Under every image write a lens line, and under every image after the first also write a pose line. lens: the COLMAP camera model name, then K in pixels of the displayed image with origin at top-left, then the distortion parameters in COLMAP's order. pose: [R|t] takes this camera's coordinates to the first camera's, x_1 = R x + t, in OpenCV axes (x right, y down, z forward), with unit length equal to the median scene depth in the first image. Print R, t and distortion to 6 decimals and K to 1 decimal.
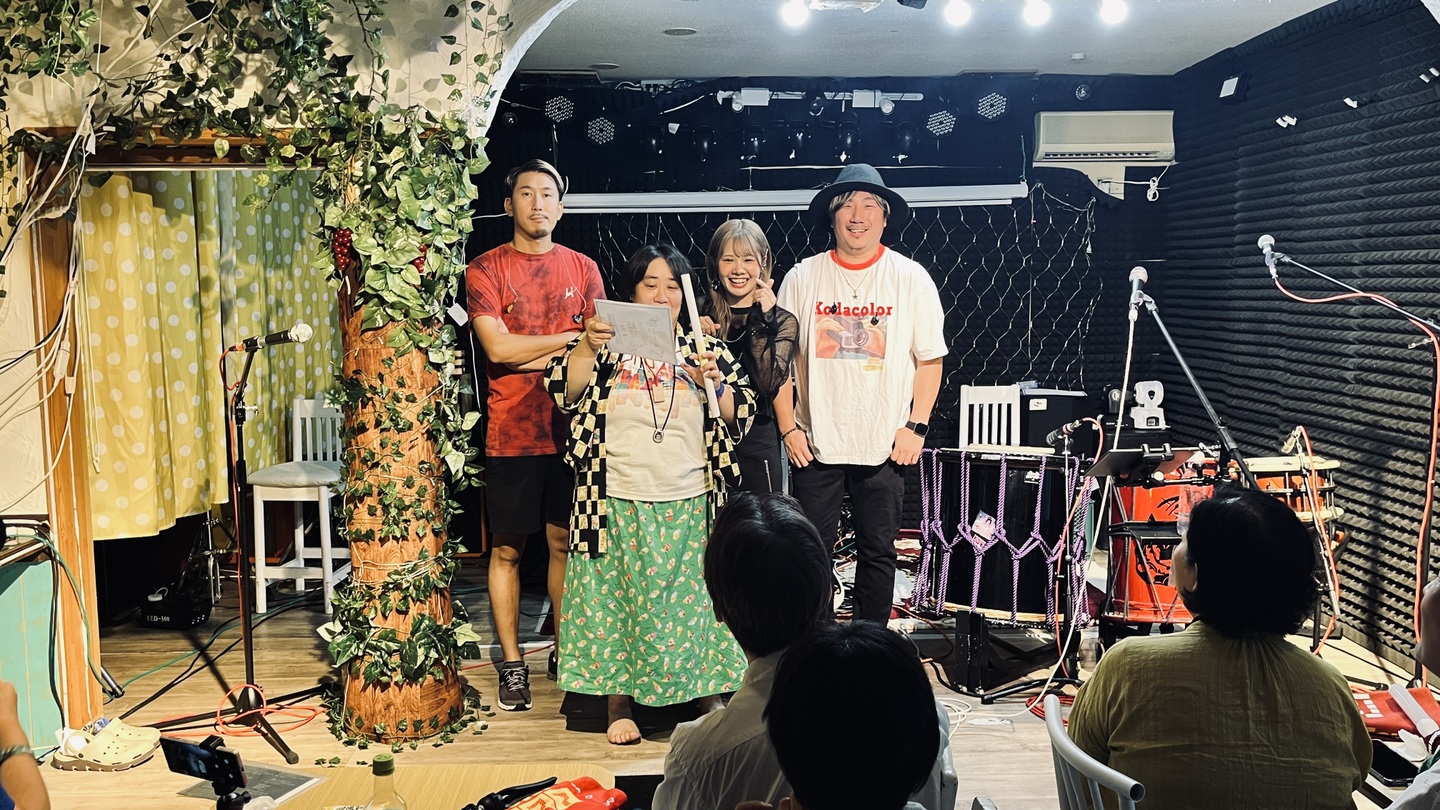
lens RADIAL K [[1139.3, 0, 709.6], [0, 1139.3, 411.3], [0, 0, 1]] dist [0.006857, -0.008700]
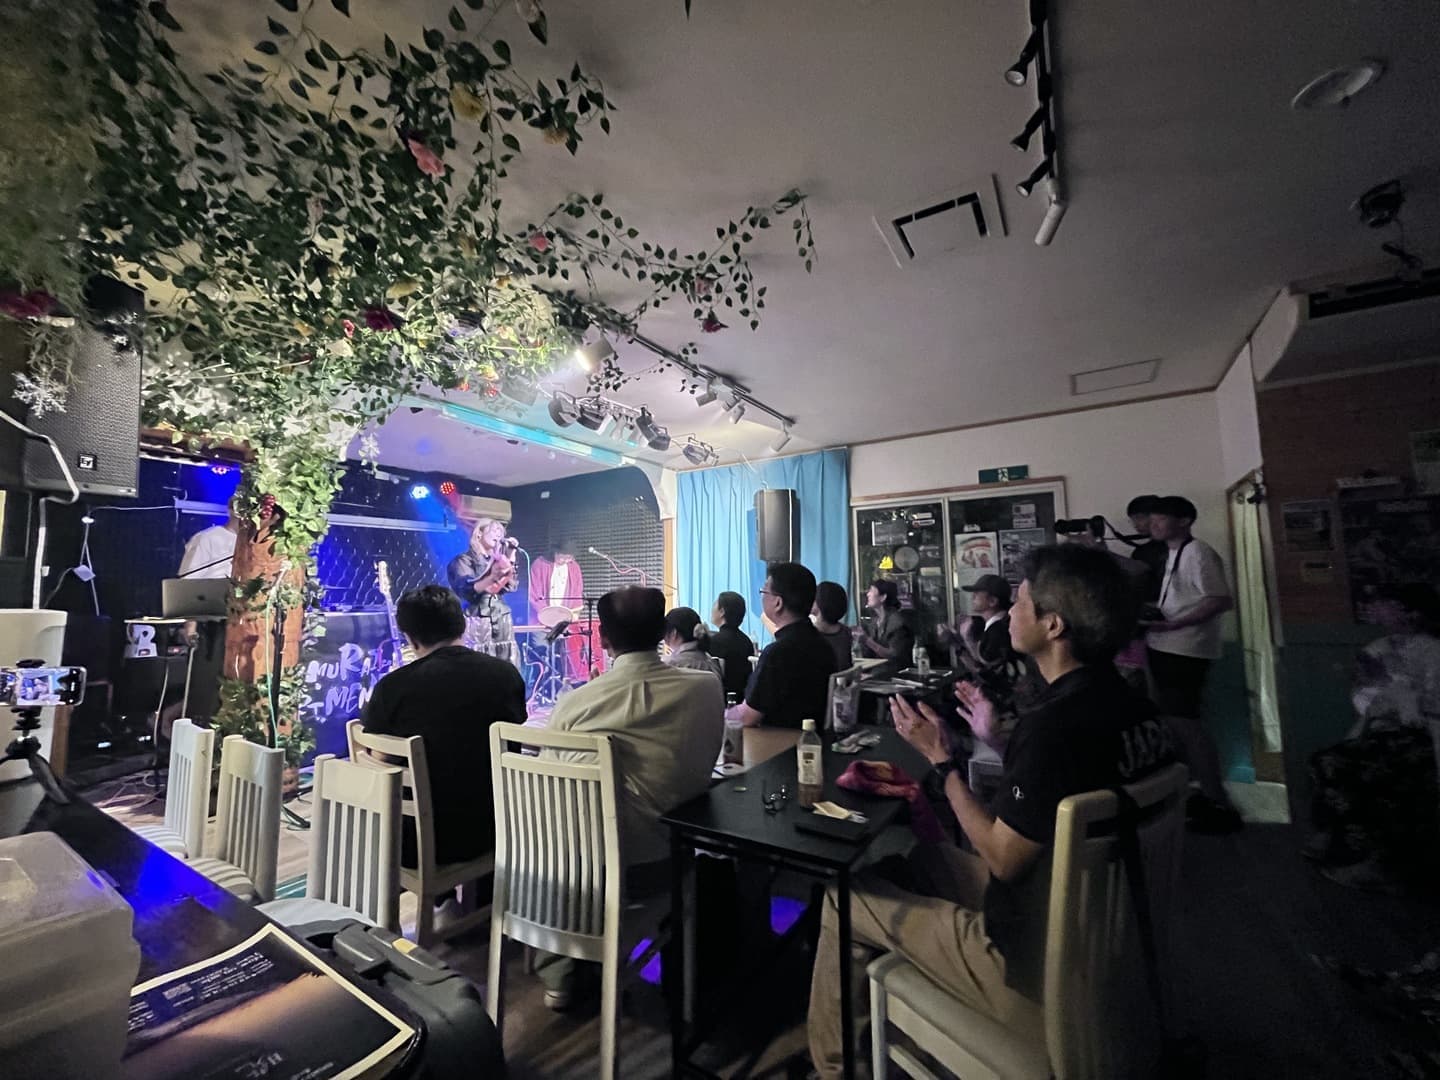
lens RADIAL K [[588.2, 0, 723.1], [0, 588.2, 539.3], [0, 0, 1]] dist [-0.002801, -0.000659]
pose [[0.554995, 0.082653, 0.827737, -0.605247], [0.104832, 0.980169, -0.168164, 0.122919], [-0.825222, 0.180104, 0.535324, -0.069503]]
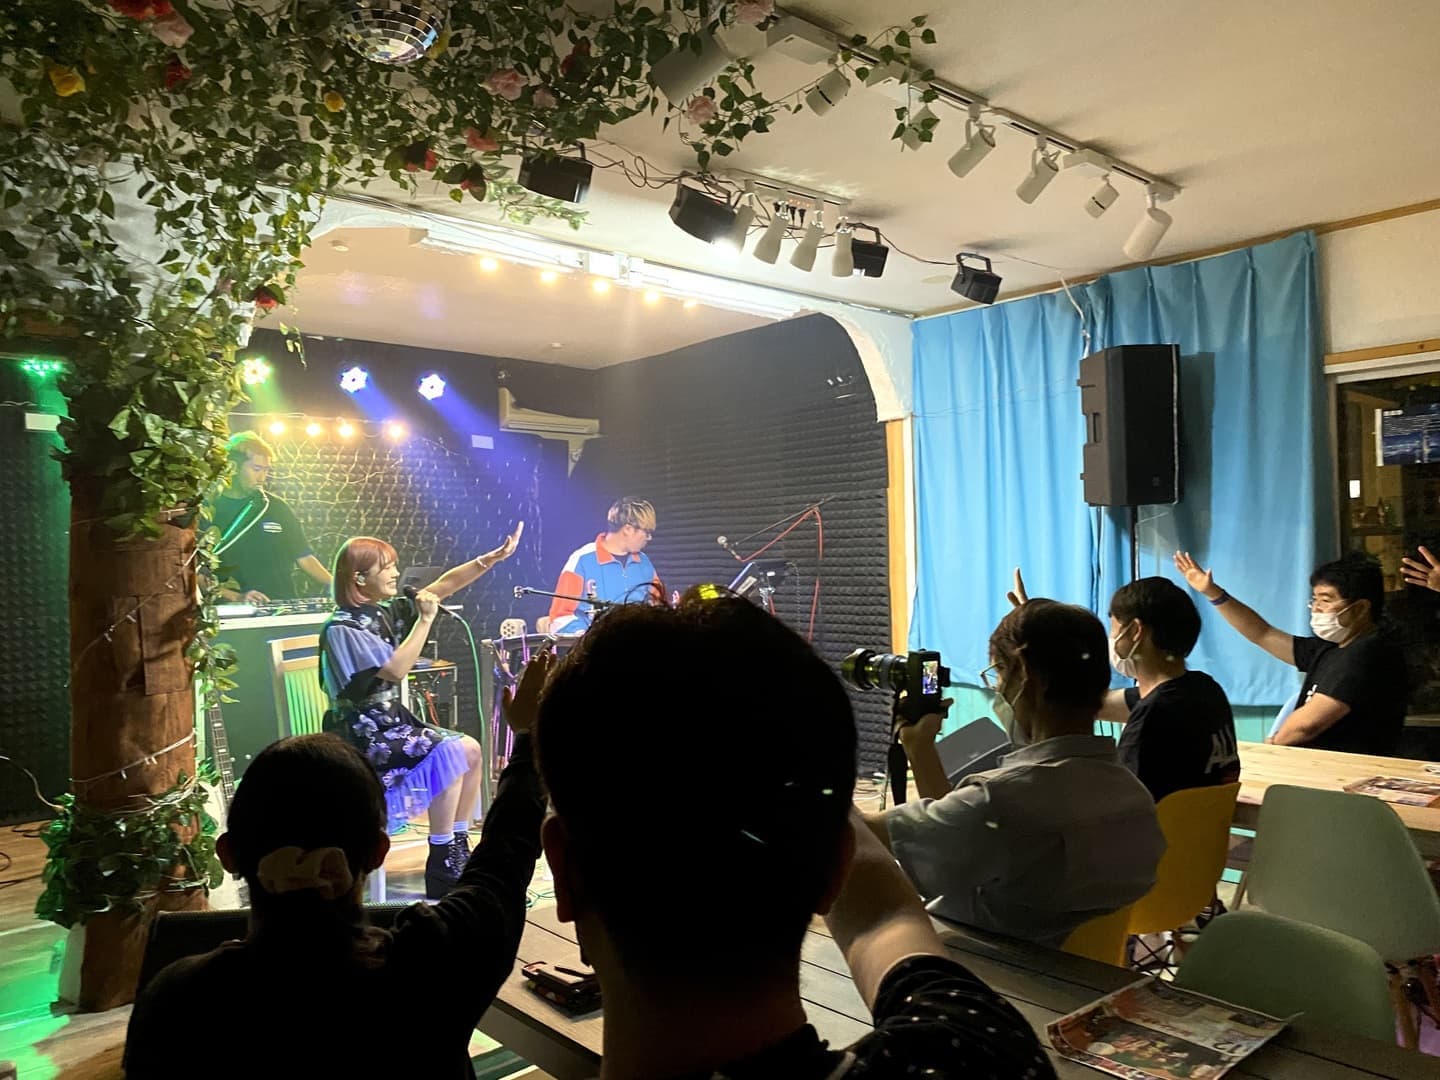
lens RADIAL K [[1109.4, 0, 710.5], [0, 1109.4, 547.2], [0, 0, 1]] dist [0.011437, 0.011171]
pose [[0.759899, 0.001685, 0.650039, -0.496235], [0.088009, 0.990522, -0.105450, 0.082033], [-0.644056, 0.137341, 0.752549, -0.017088]]
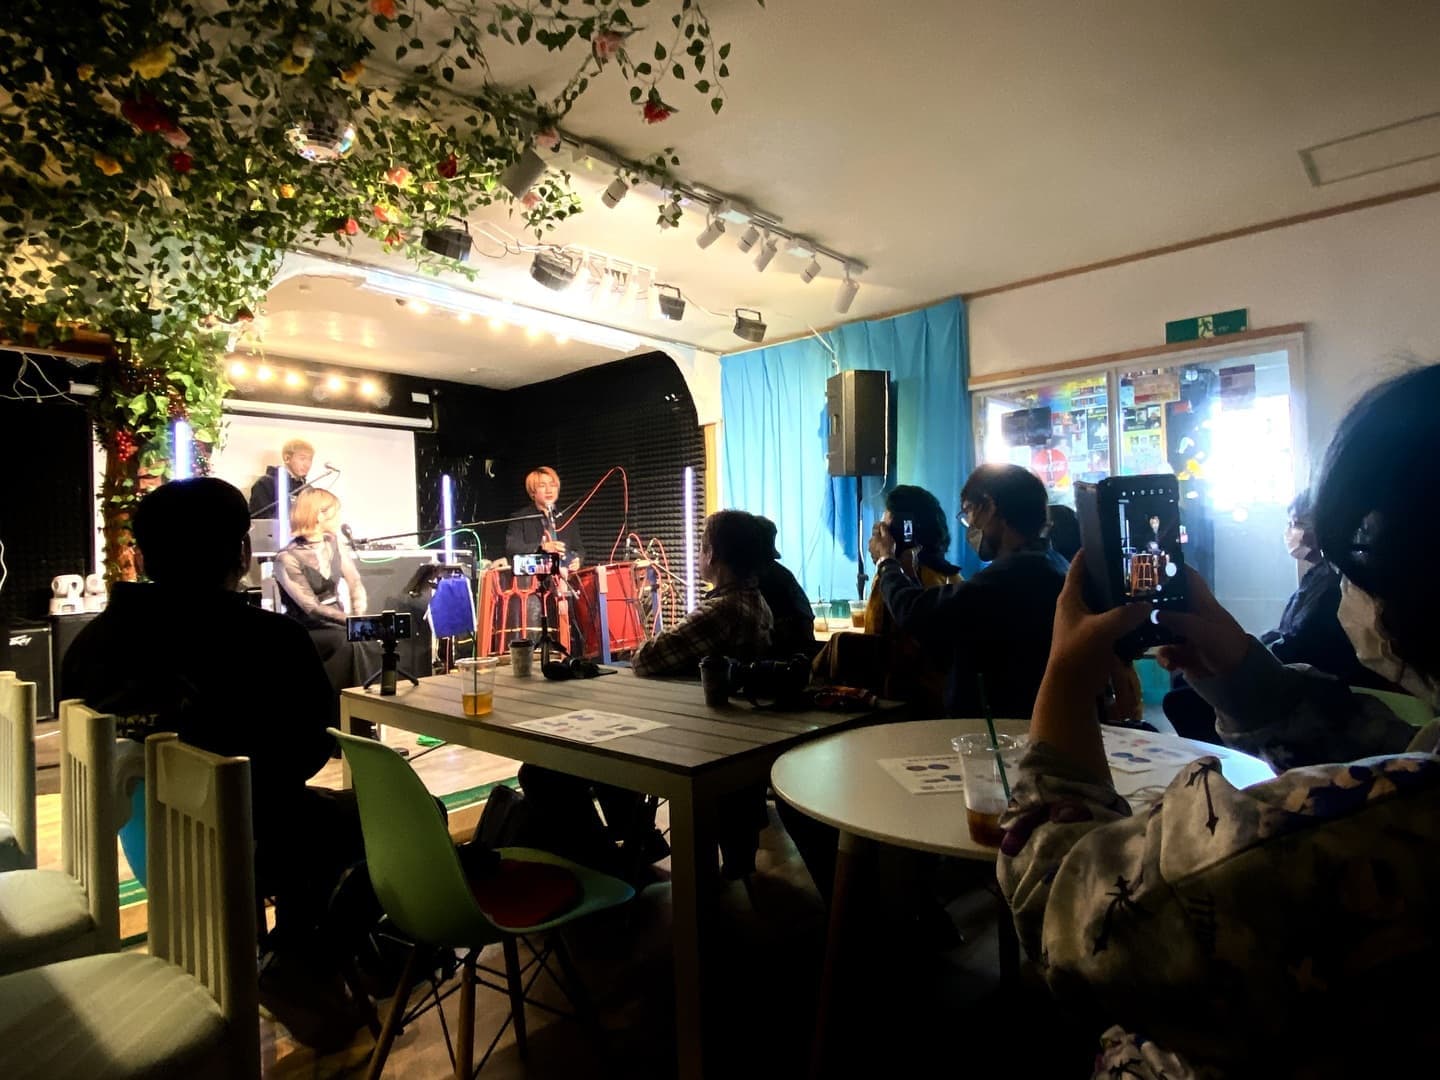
lens RADIAL K [[837.6, 0, 711.1], [0, 837.6, 539.1], [0, 0, 1]] dist [0.020590, -0.016442]
pose [[0.684927, 0.001331, 0.728611, -0.532147], [0.104207, 0.989539, -0.099767, 0.164416], [-0.721121, 0.144260, 0.677623, -0.159635]]
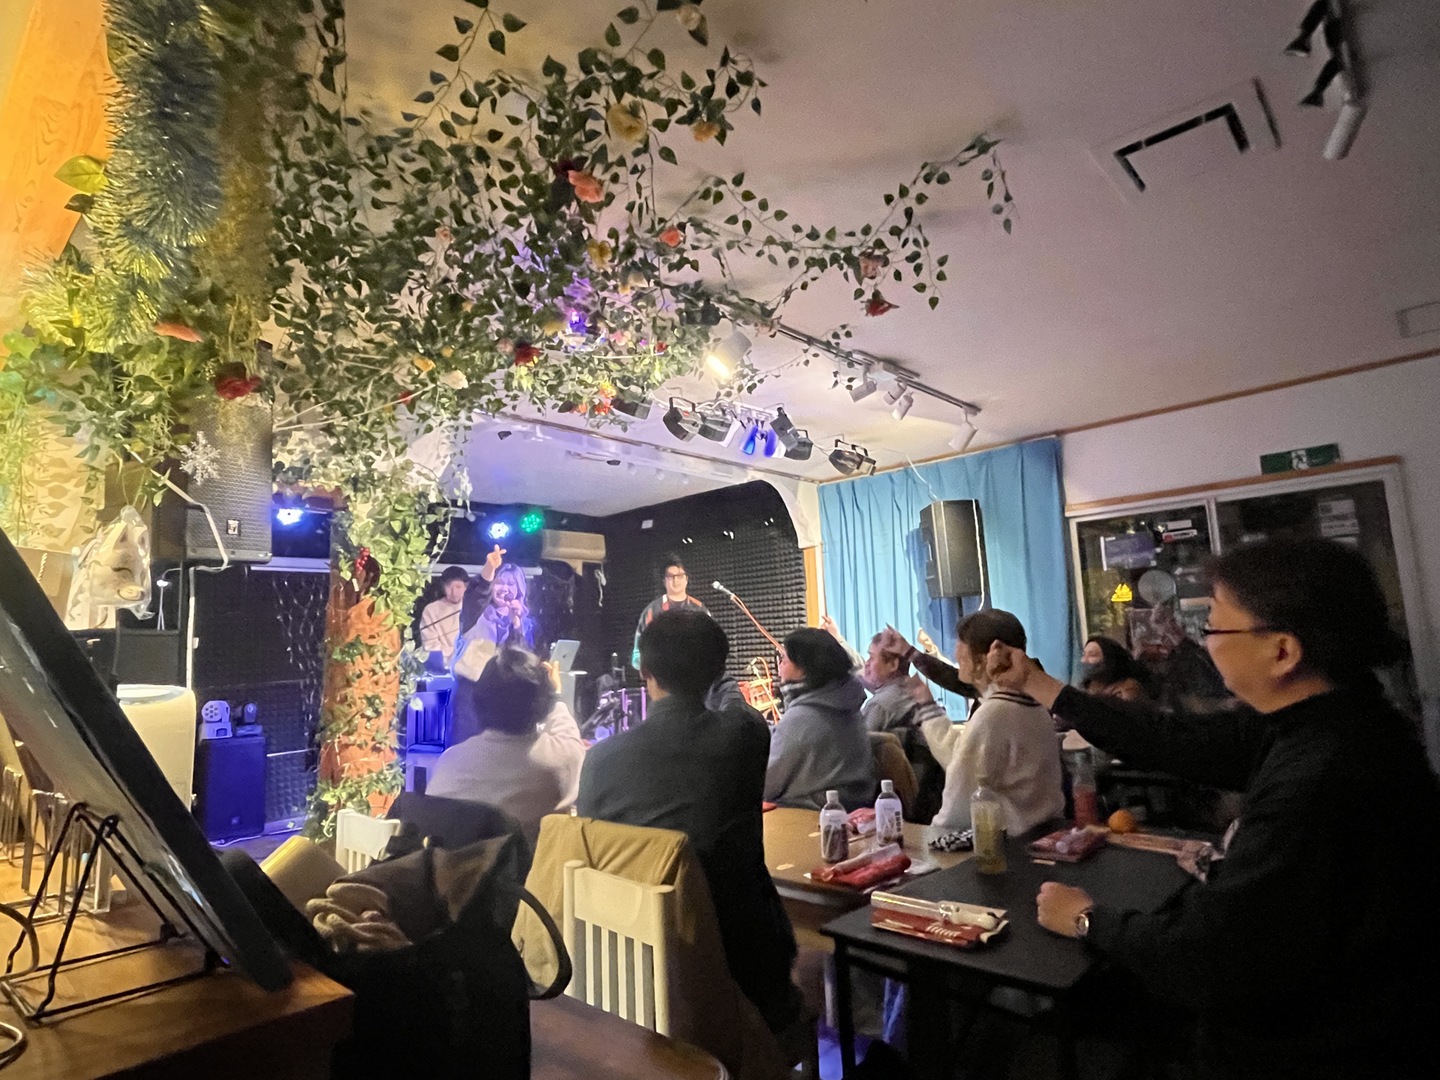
lens RADIAL K [[808.8, 0, 718.6], [0, 808.8, 540.4], [0, 0, 1]] dist [-0.002484, -0.001773]
pose [[0.701825, 0.080508, 0.707785, -0.672125], [0.117031, 0.967061, -0.226045, 0.122786], [-0.702670, 0.241477, 0.669286, -0.080580]]
